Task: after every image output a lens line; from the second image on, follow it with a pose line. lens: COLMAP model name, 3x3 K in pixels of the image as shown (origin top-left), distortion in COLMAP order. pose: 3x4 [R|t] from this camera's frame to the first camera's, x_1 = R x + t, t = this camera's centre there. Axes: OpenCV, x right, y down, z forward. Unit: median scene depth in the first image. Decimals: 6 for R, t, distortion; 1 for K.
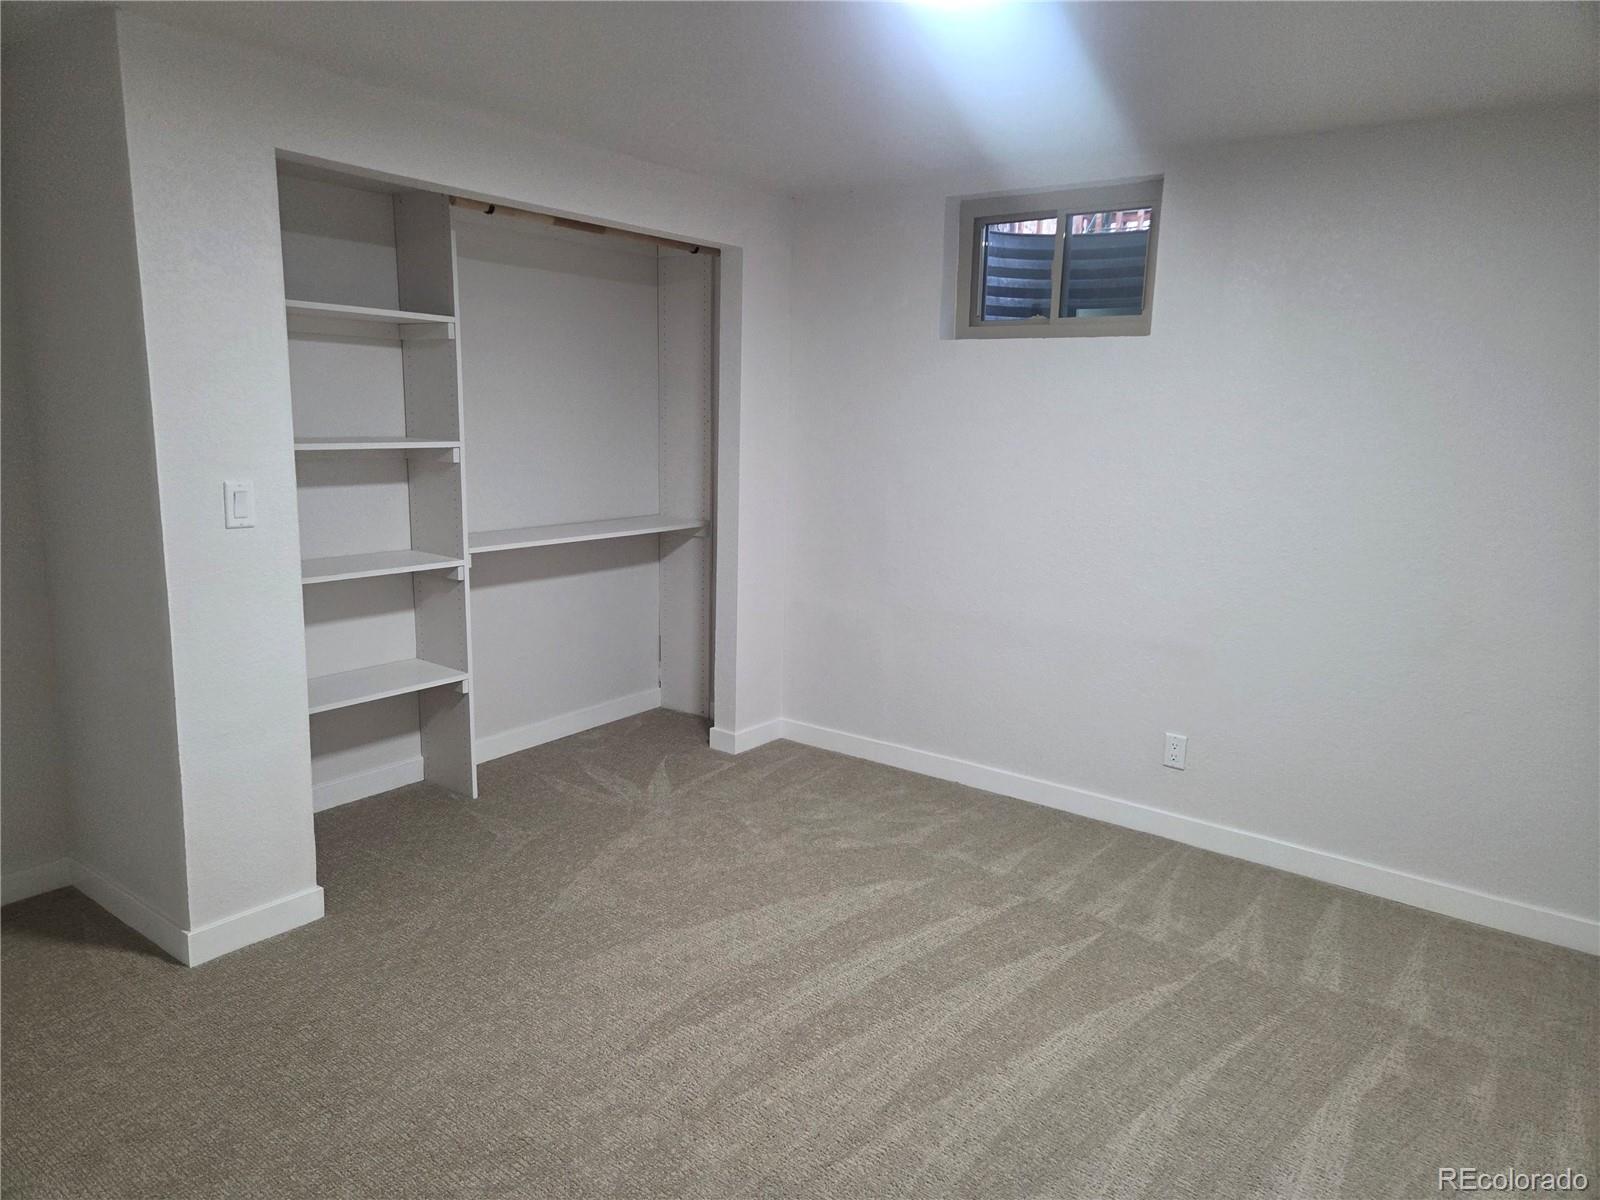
lens RADIAL K [[1106.1, 0, 794.3], [0, 1106.1, 603.8], [0, 0, 1]] dist [0.044468, -0.006119]
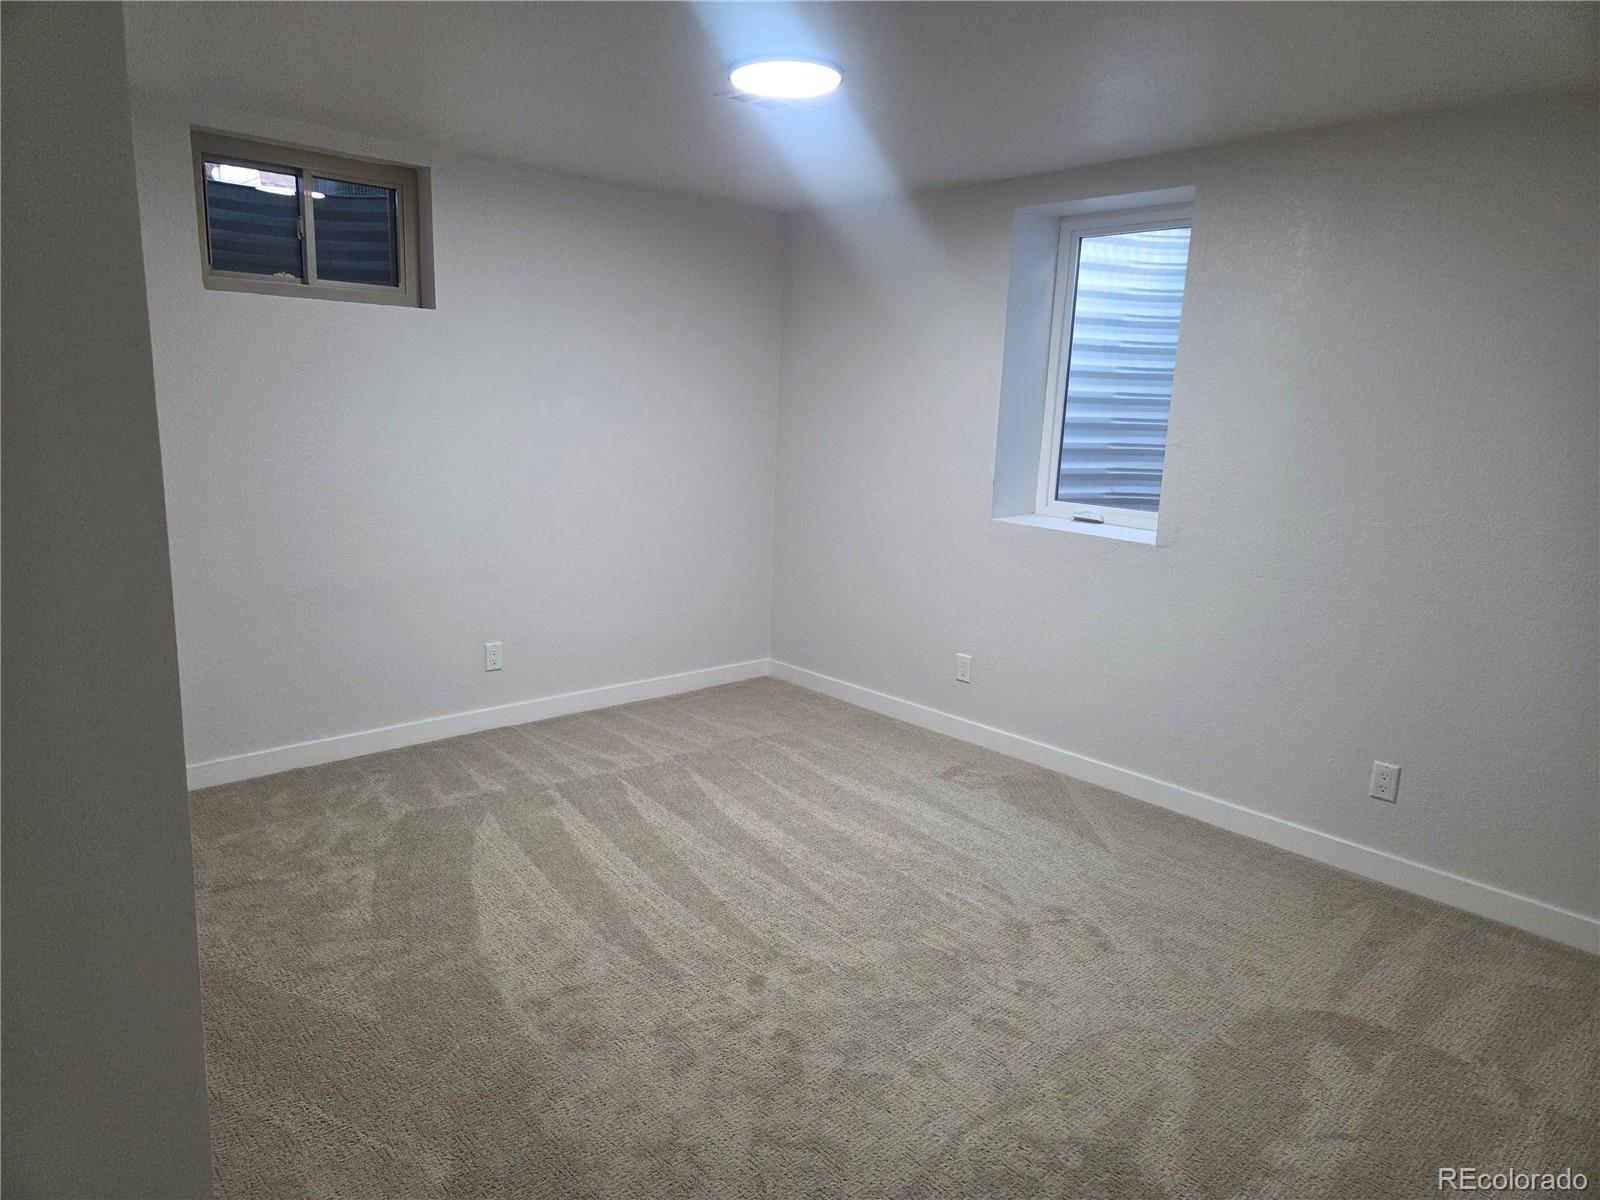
lens RADIAL K [[1106.1, 0, 795.8], [0, 1106.1, 599.4], [0, 0, 1]] dist [0.044468, -0.006119]
pose [[0.165062, -0.204800, 0.964786, -0.877438], [0.162778, 0.970446, 0.178152, -0.103366], [-0.972758, 0.127640, 0.193521, 0.506528]]
